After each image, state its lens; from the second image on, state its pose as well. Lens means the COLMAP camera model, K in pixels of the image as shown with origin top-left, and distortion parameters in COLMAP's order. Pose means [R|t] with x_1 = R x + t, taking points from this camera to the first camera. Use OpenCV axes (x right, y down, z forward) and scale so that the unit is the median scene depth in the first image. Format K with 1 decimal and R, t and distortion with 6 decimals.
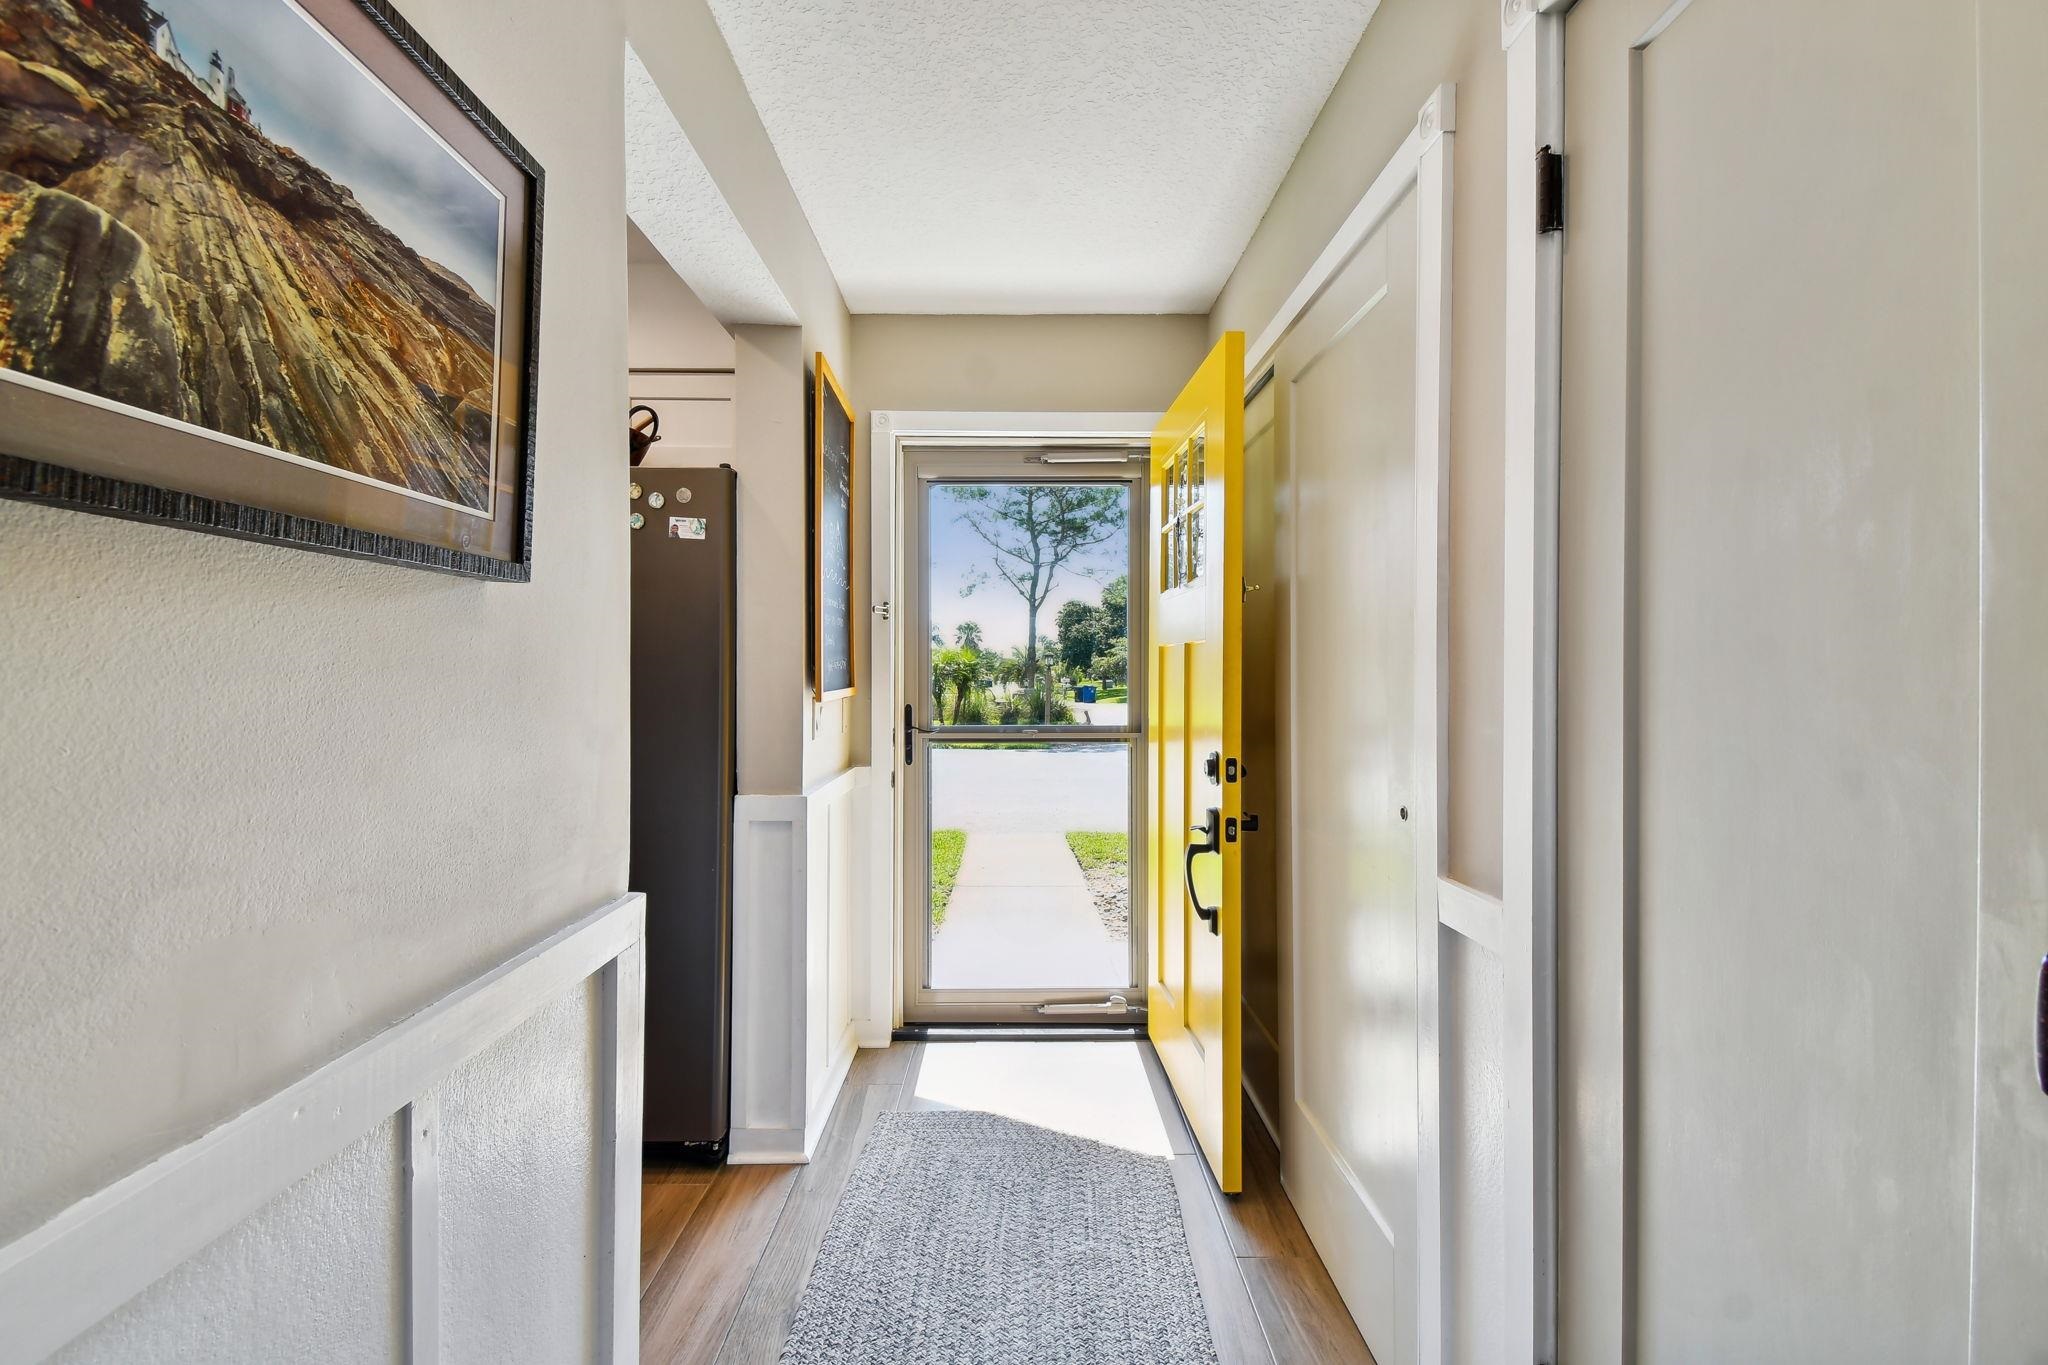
lens RADIAL K [[898.4, 0, 1017.4], [0, 898.4, 664.0], [0, 0, 1]] dist [0.050140, -0.027234]
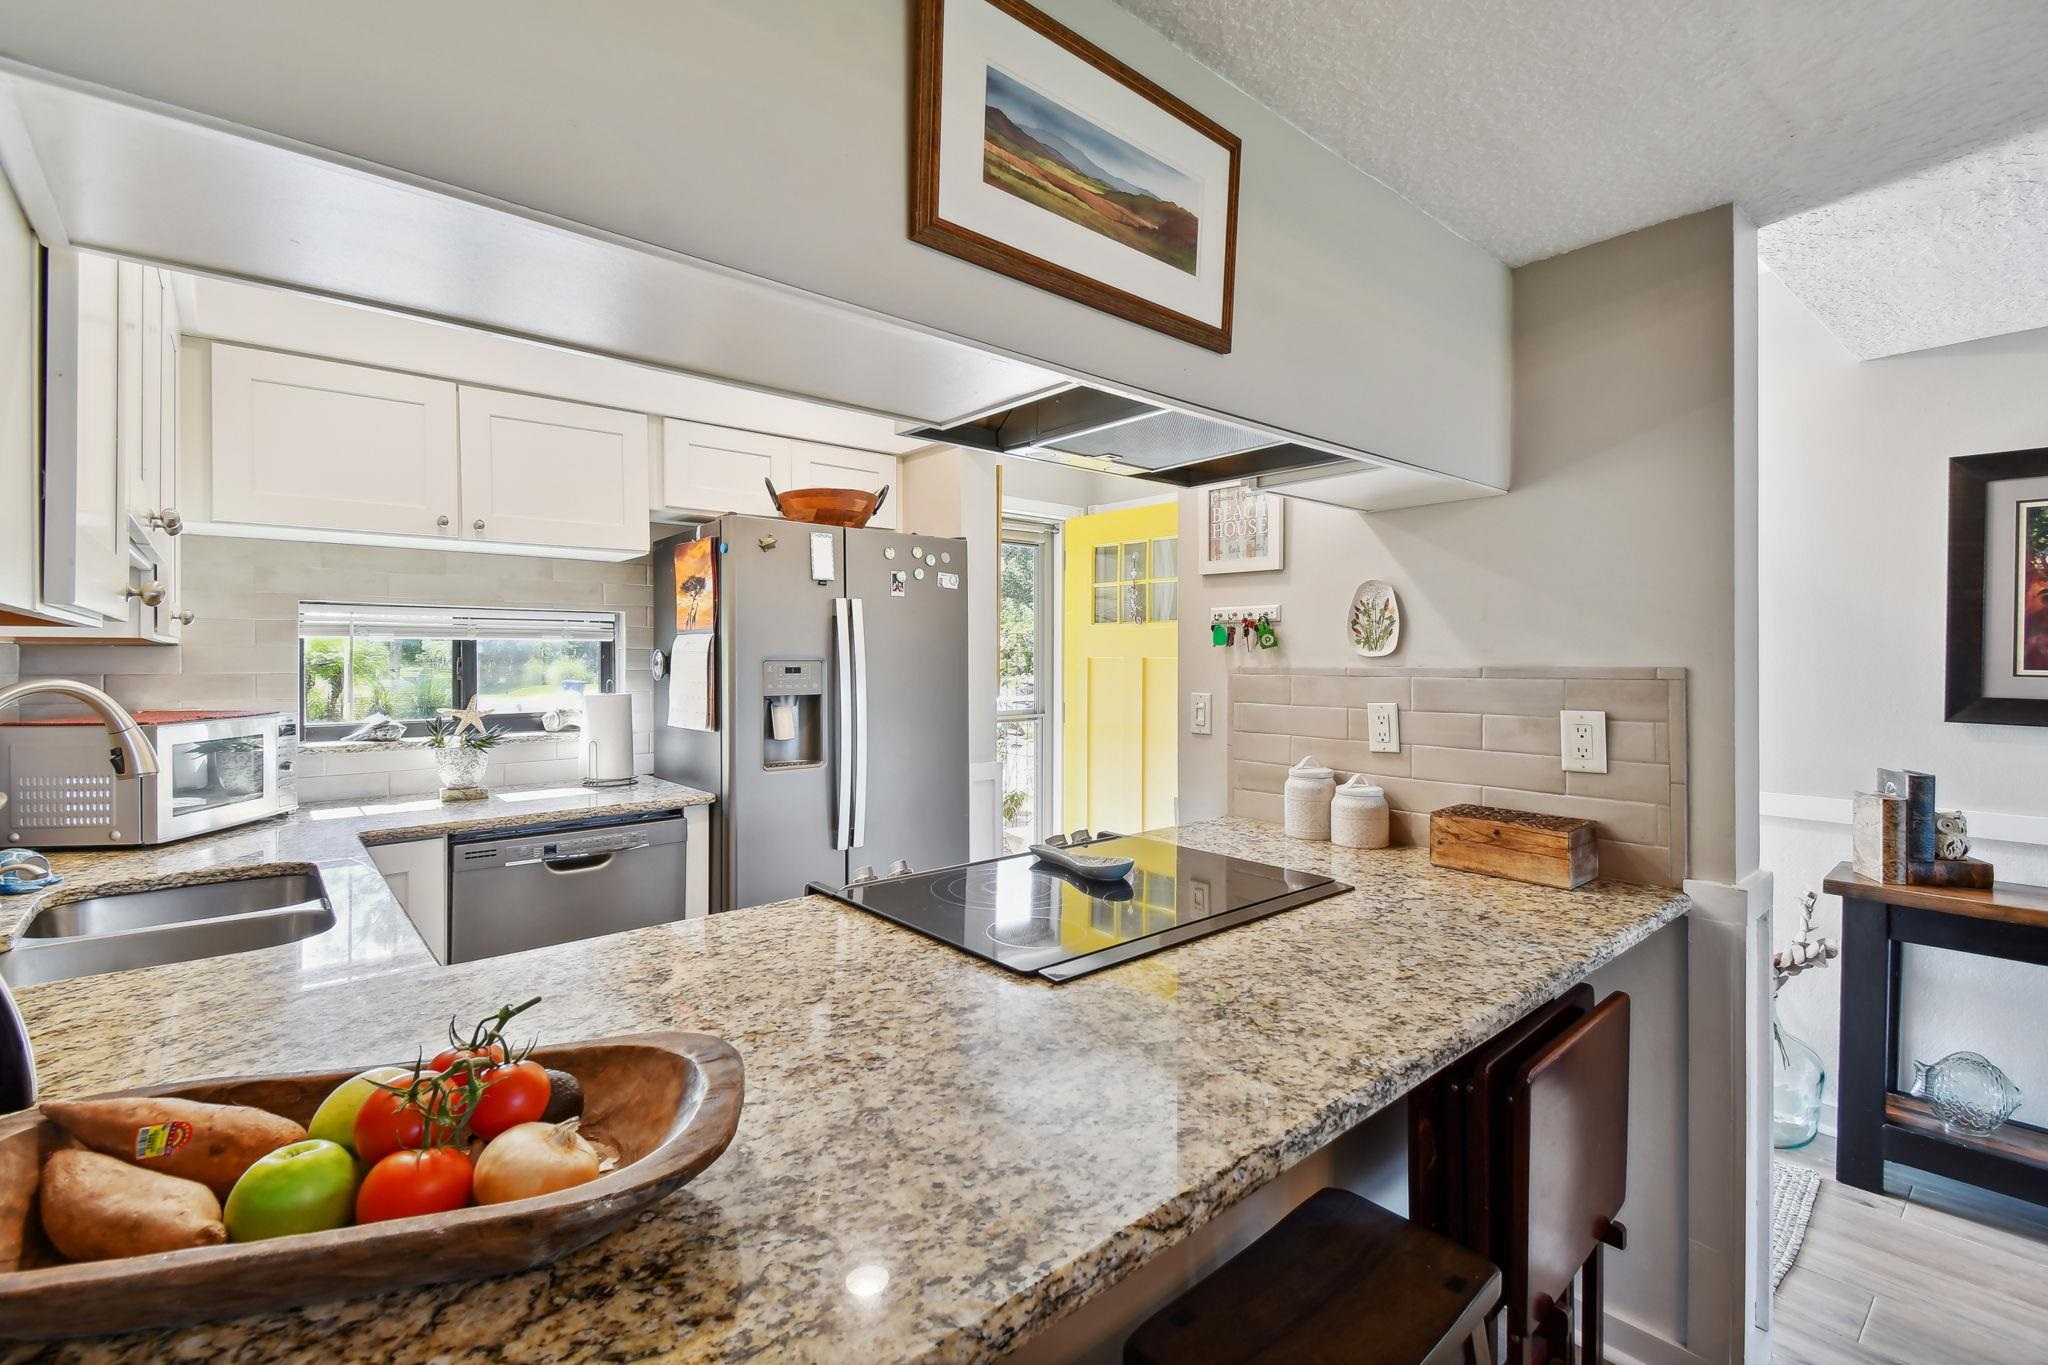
lens RADIAL K [[898.4, 0, 1017.4], [0, 898.4, 664.0], [0, 0, 1]] dist [0.050140, -0.027234]
pose [[0.765835, -0.007023, 0.642999, -1.083468], [-0.003251, 0.999885, 0.014792, -0.035400], [-0.643029, -0.013419, 0.765724, -0.151673]]
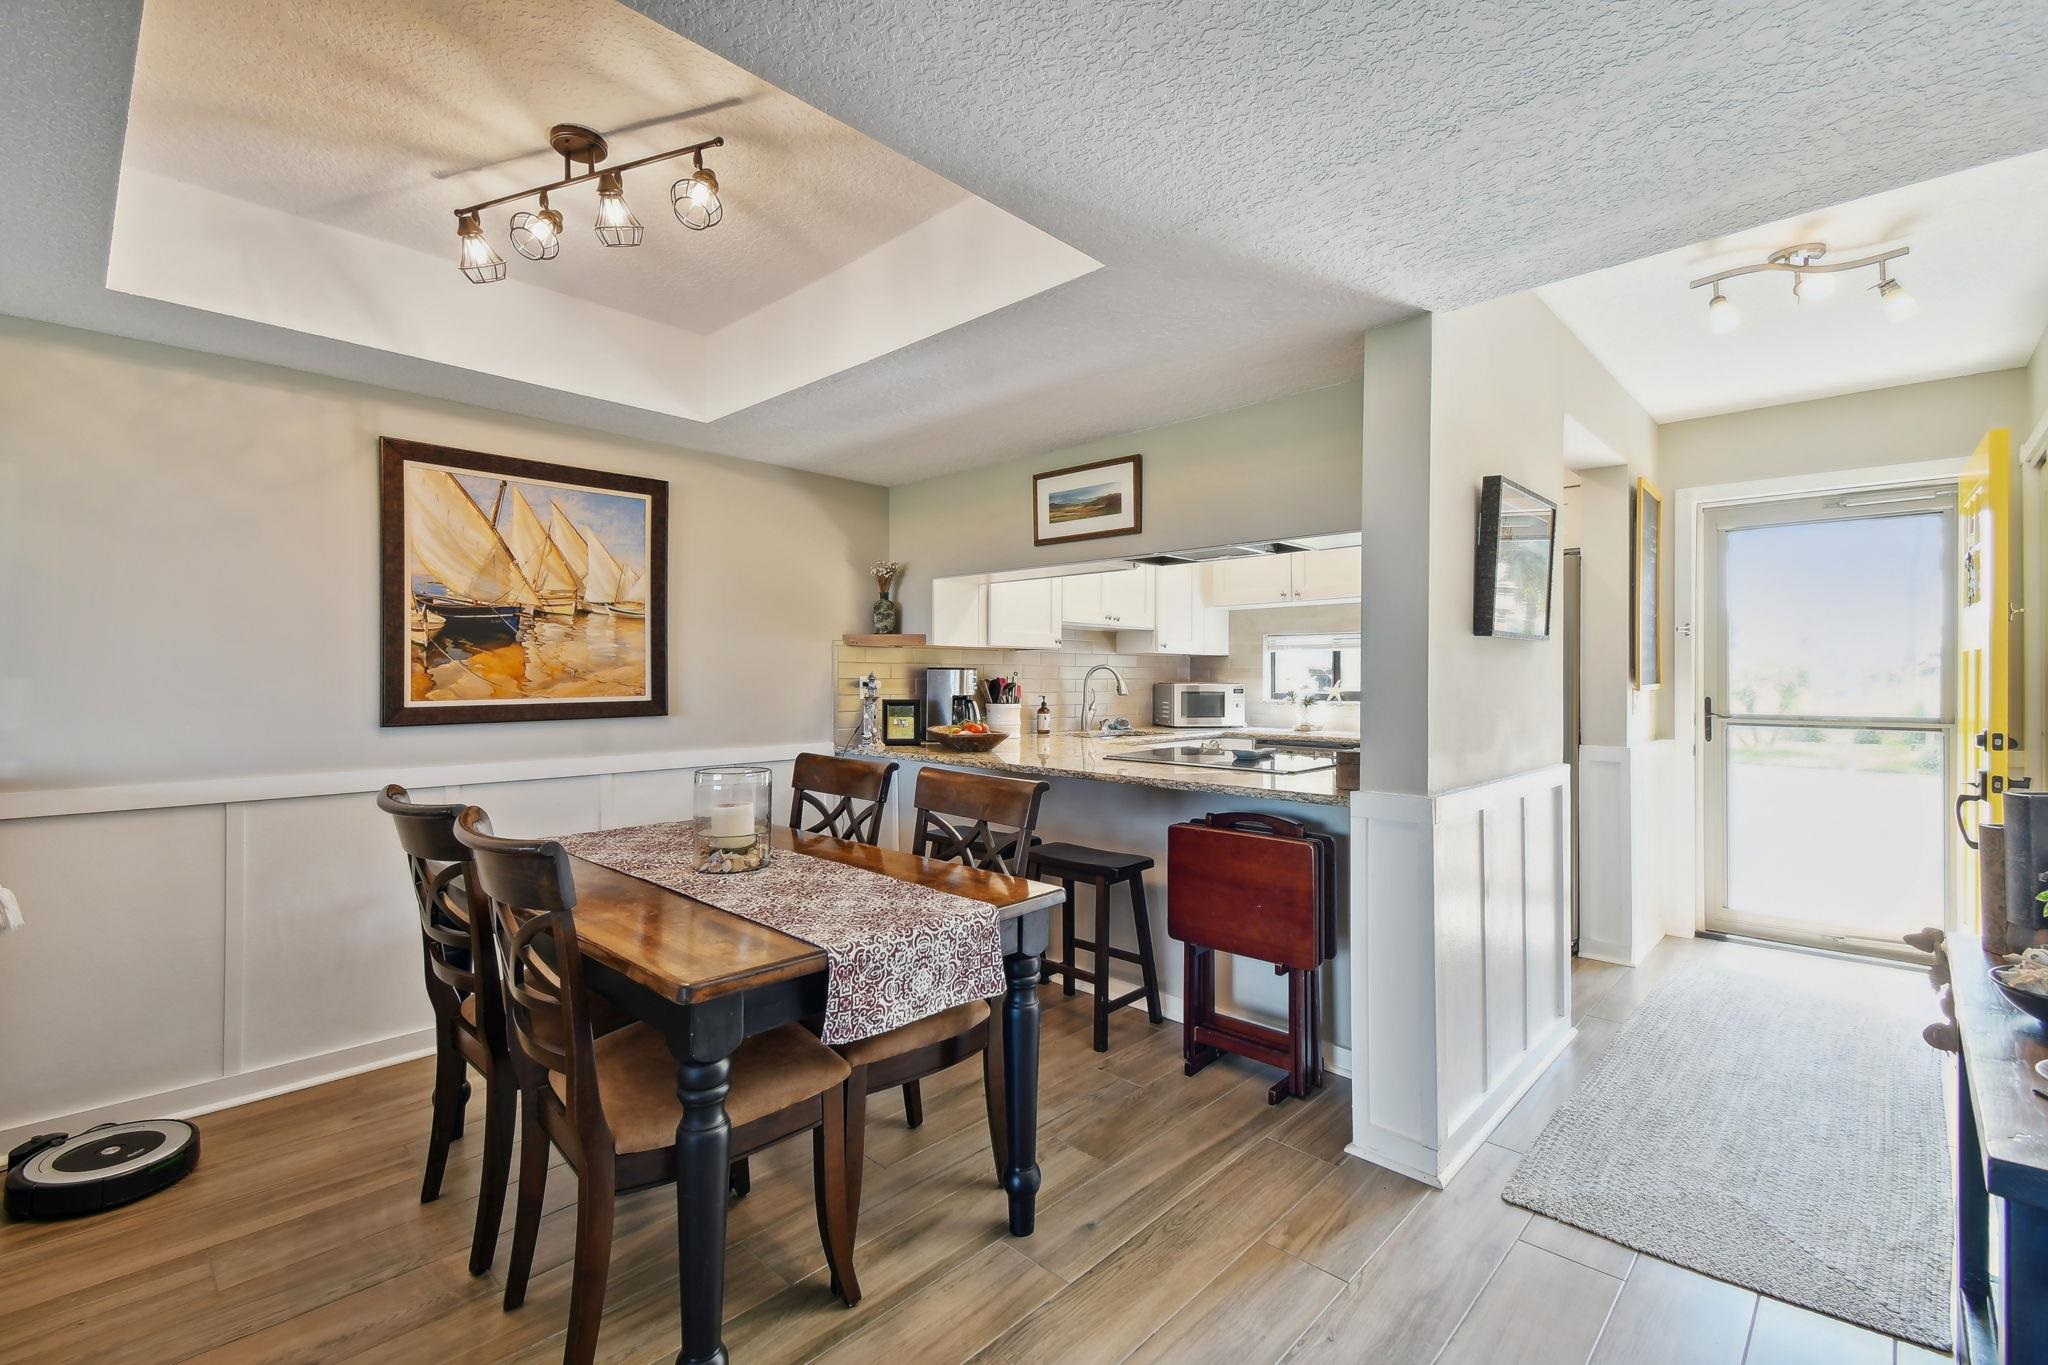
lens RADIAL K [[886.3, 0, 1004.6], [0, 886.3, 678.6], [0, 0, 1]] dist [0.038285, -0.026051]
pose [[0.709192, 0.000880, -0.705015, 0.103908], [0.005731, 0.999959, 0.007014, 0.001898], [0.704992, -0.009015, 0.709158, -0.901178]]
